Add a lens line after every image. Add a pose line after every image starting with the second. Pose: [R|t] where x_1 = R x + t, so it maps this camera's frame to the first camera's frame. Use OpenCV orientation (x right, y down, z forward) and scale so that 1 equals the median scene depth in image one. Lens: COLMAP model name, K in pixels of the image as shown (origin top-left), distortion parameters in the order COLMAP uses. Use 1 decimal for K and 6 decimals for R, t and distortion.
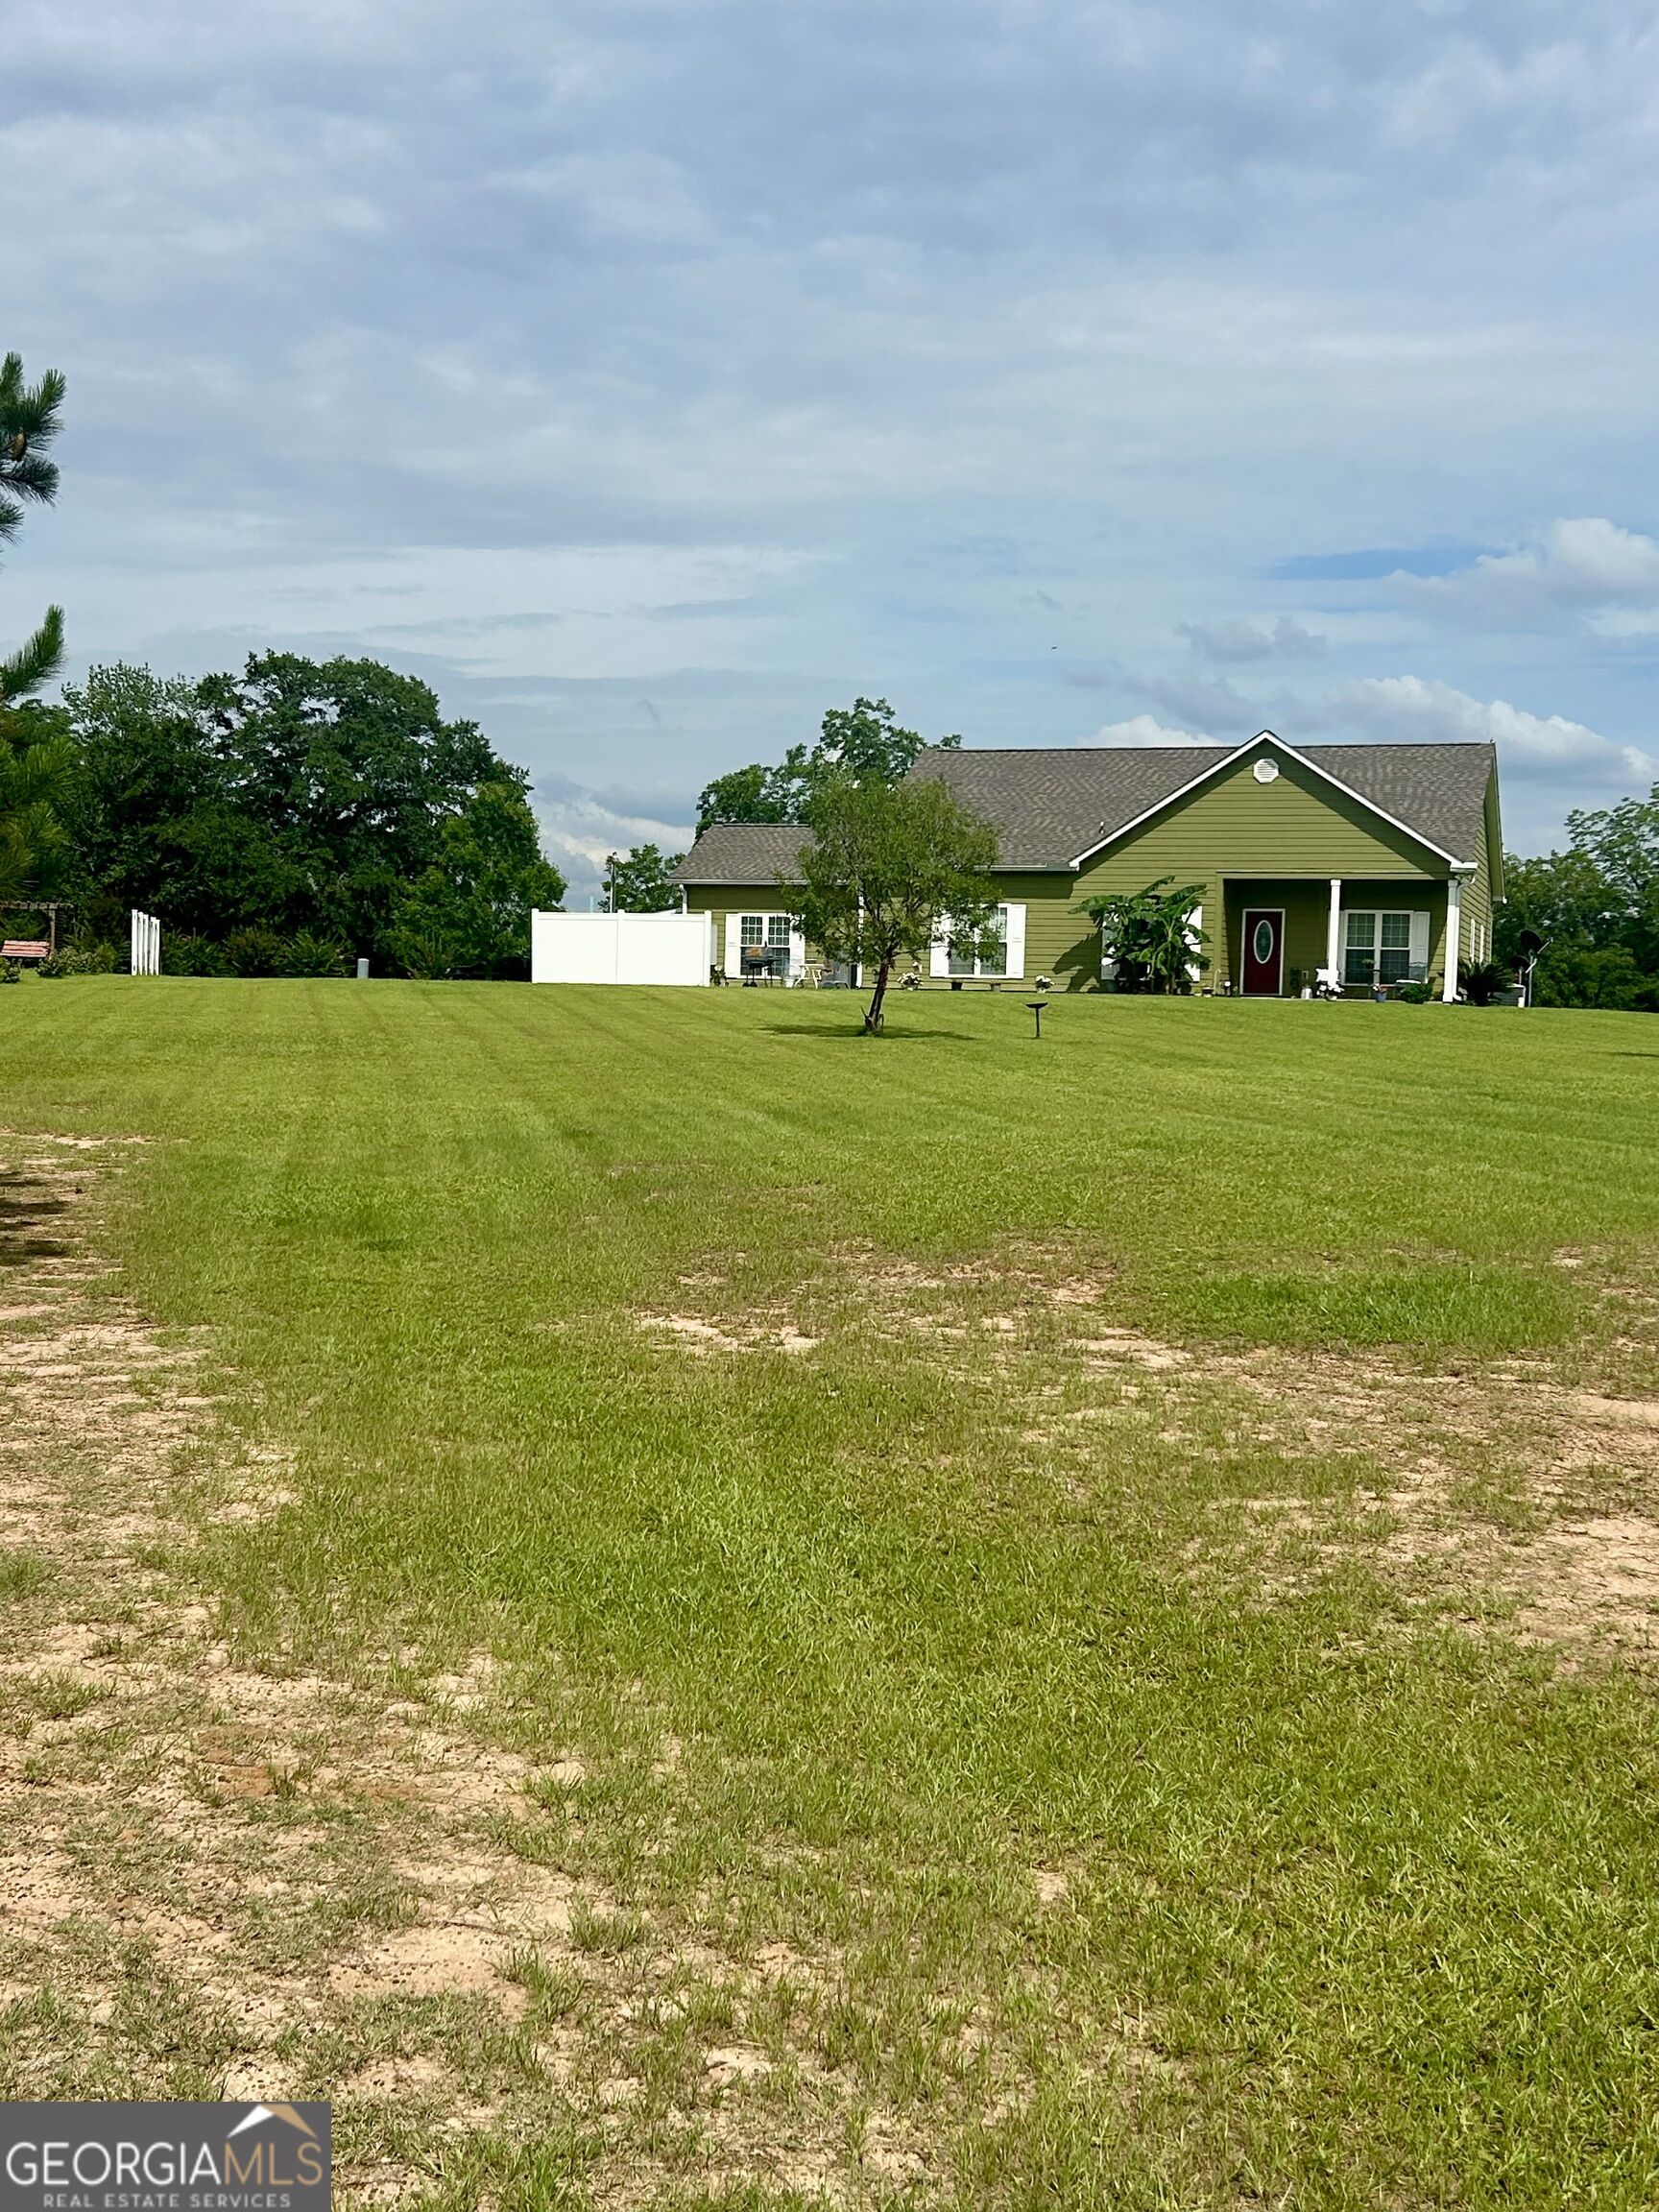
lens RADIAL K [[2561.6, 0, 821.0], [0, 2561.6, 1098.1], [0, 0, 1]] dist [0.161145, -0.002413]
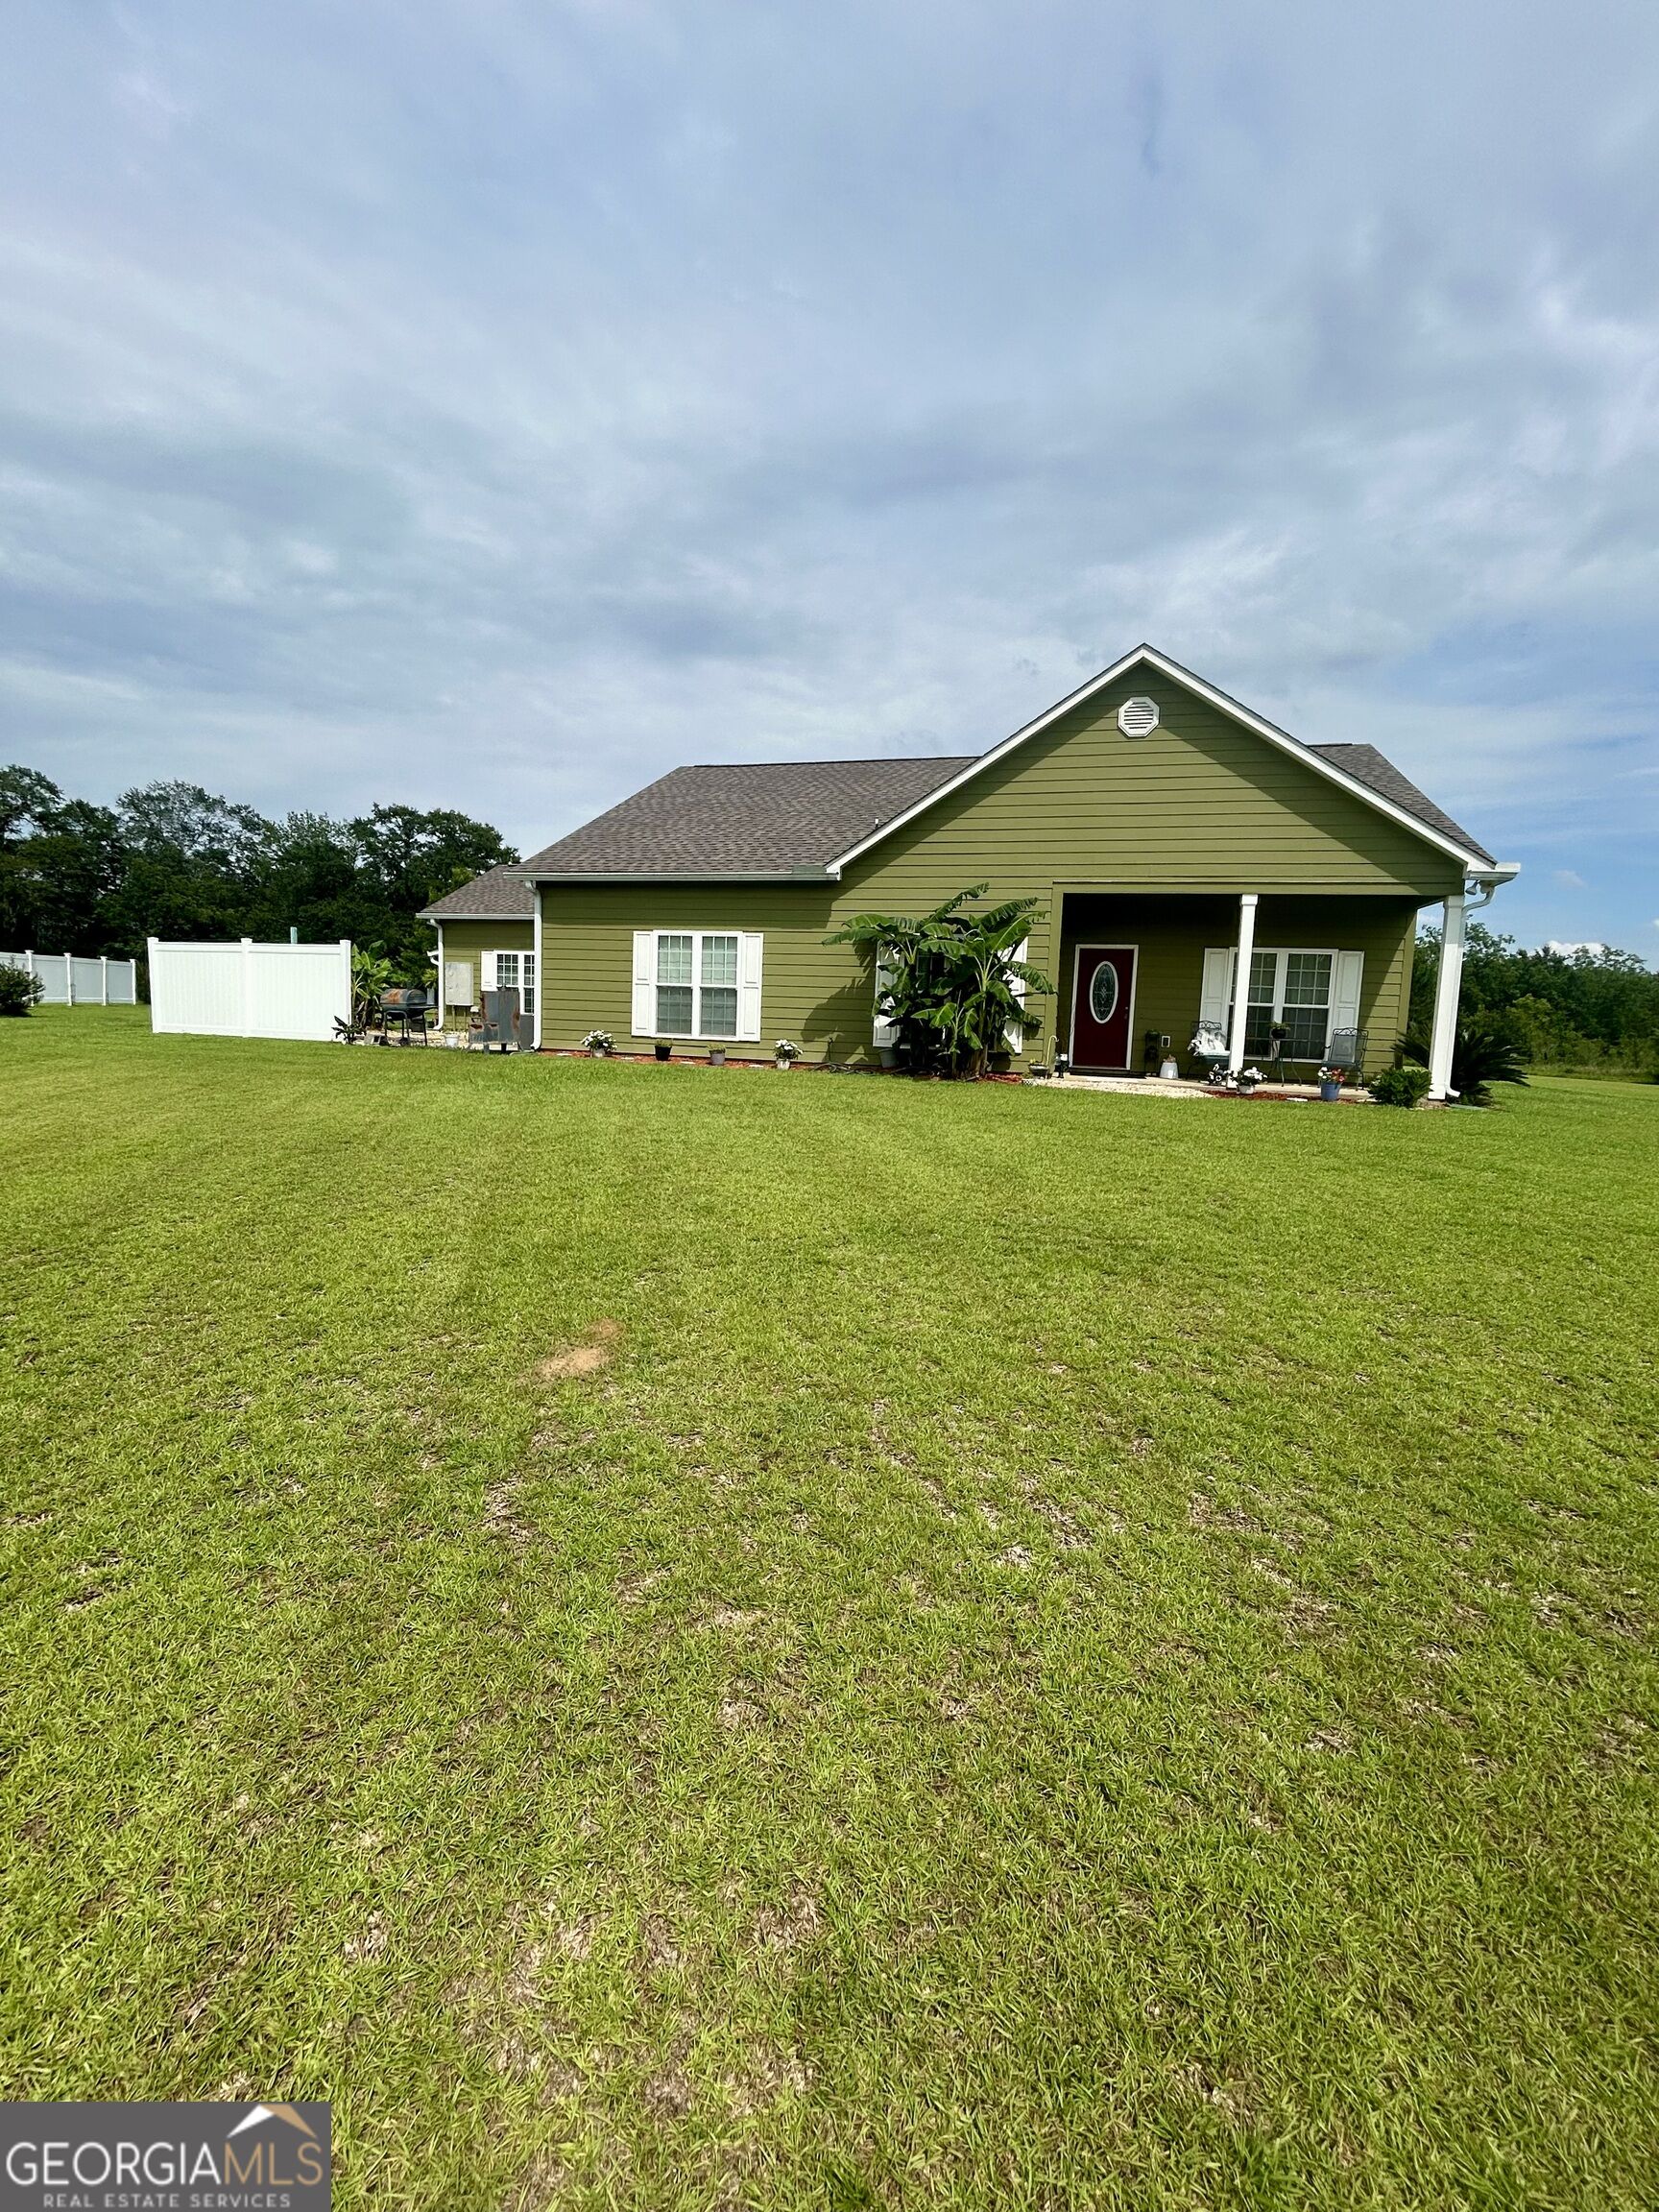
lens RADIAL K [[894.3, 0, 826.6], [0, 894.3, 1095.8], [0, 0, 1]] dist [-0.002257, 0.000417]
pose [[0.998830, 0.004283, 0.048170, 0.086992], [-0.007651, 0.997521, 0.069957, -0.050157], [-0.047751, -0.070243, 0.996386, 0.776499]]
